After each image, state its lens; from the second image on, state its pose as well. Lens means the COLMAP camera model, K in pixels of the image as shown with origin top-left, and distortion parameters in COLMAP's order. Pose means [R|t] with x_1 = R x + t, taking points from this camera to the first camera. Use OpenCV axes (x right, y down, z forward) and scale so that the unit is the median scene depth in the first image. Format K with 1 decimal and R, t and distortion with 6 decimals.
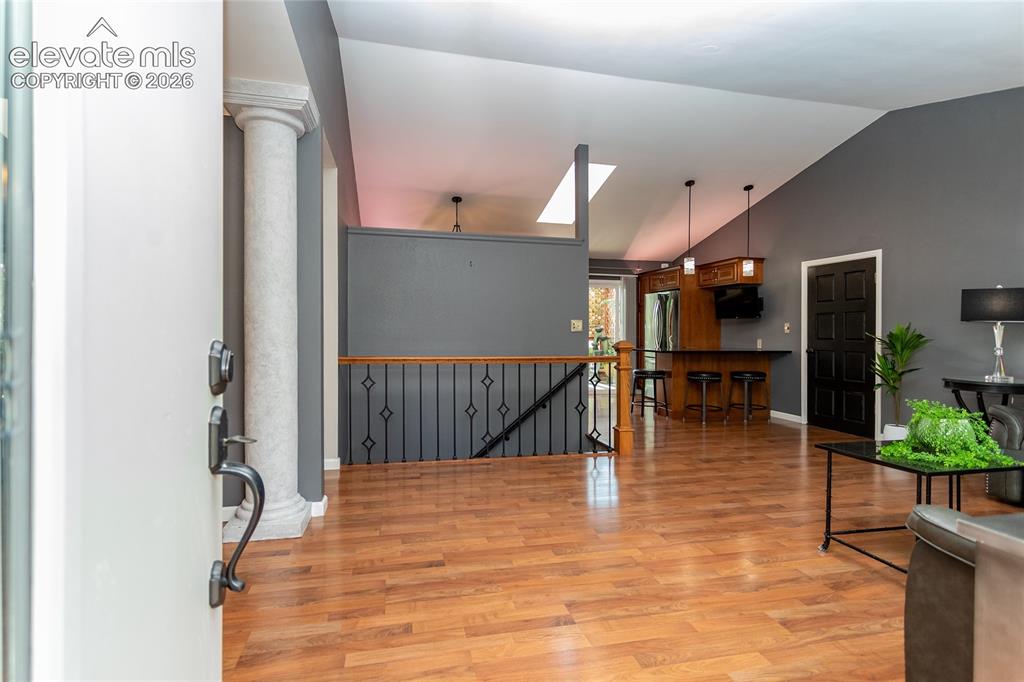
lens RADIAL K [[505.8, 0, 496.6], [0, 505.8, 334.3], [0, 0, 1]] dist [-0.000798, -0.000110]
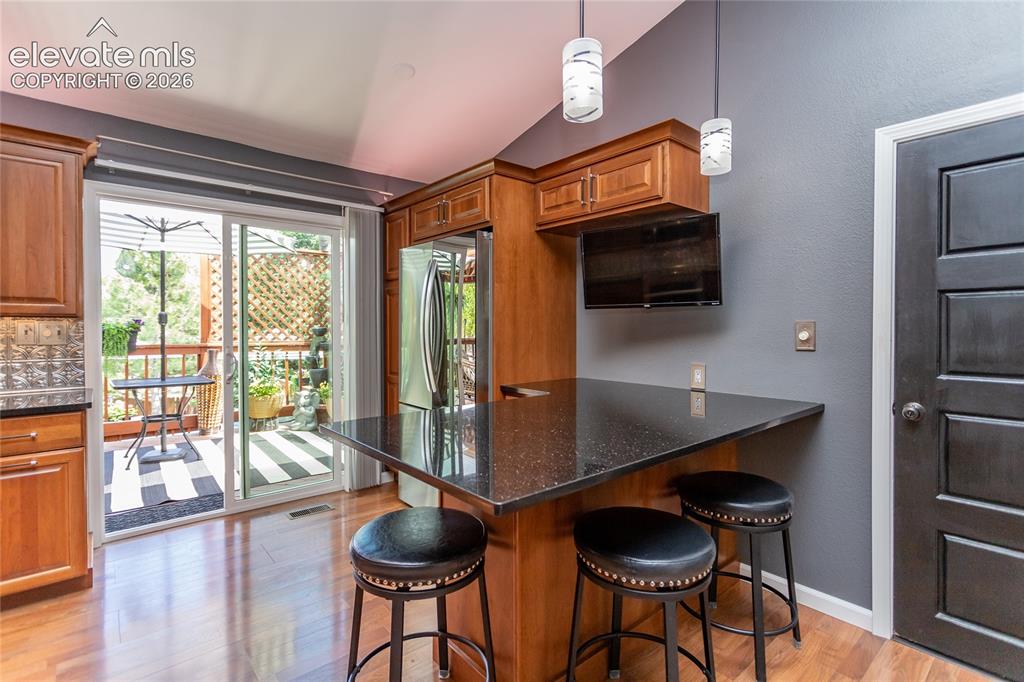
lens RADIAL K [[491.2, 0, 499.5], [0, 491.2, 335.3], [0, 0, 1]] dist [-0.000247, 0.000252]
pose [[0.889064, -0.014061, 0.457567, 0.255647], [0.006697, 0.999821, 0.017712, -0.021908], [-0.457734, -0.012683, 0.888999, 0.856362]]
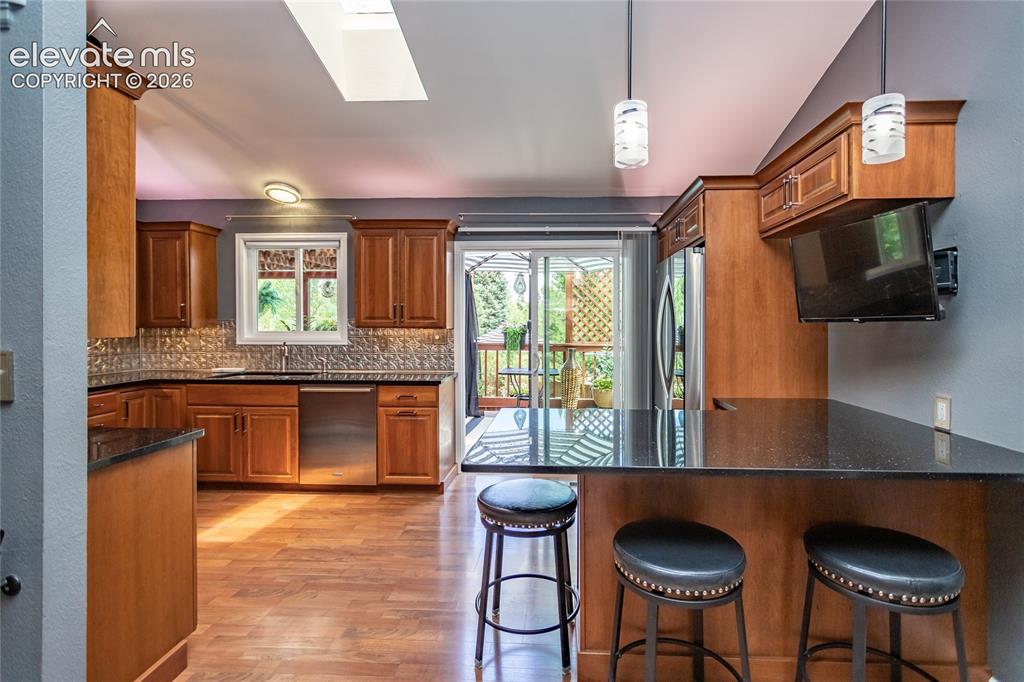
lens RADIAL K [[496.4, 0, 515.3], [0, 496.4, 333.4], [0, 0, 1]] dist [0.001615, 0.000692]
pose [[0.954712, 0.001871, -0.297526, 0.428527], [0.001885, 0.999922, 0.012336, -0.033761], [0.297526, -0.012338, 0.954634, 0.761624]]
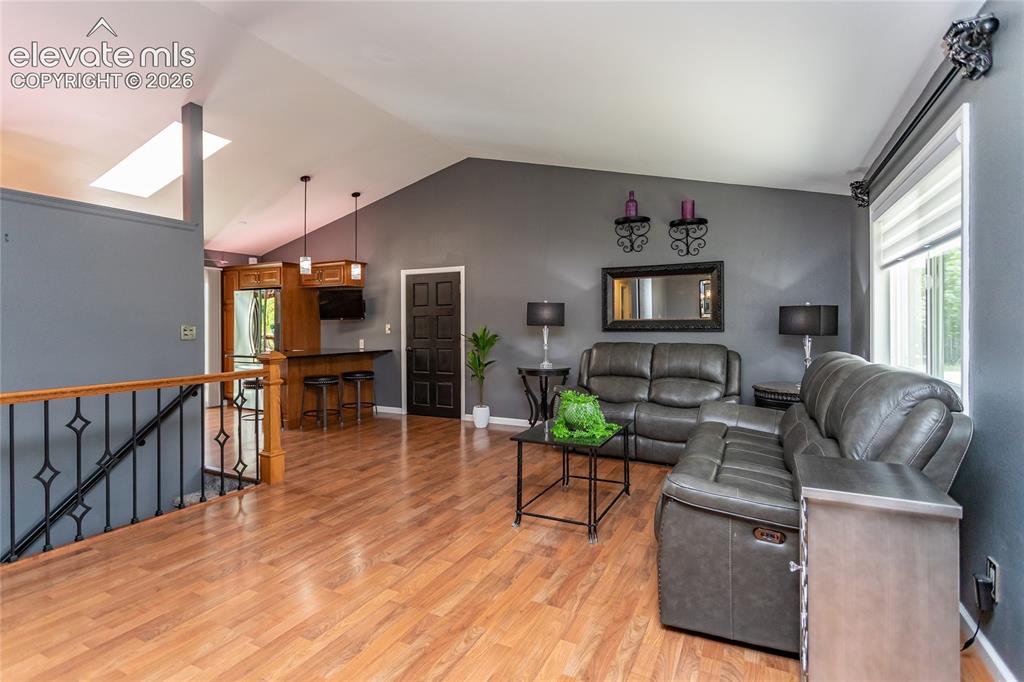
lens RADIAL K [[507.2, 0, 511.4], [0, 507.2, 323.9], [0, 0, 1]] dist [-0.000323, -0.000247]
pose [[0.636080, -0.006941, 0.771592, -0.112228], [0.014161, 0.999896, -0.002679, -0.017676], [-0.771493, 0.012631, 0.636112, 0.100605]]
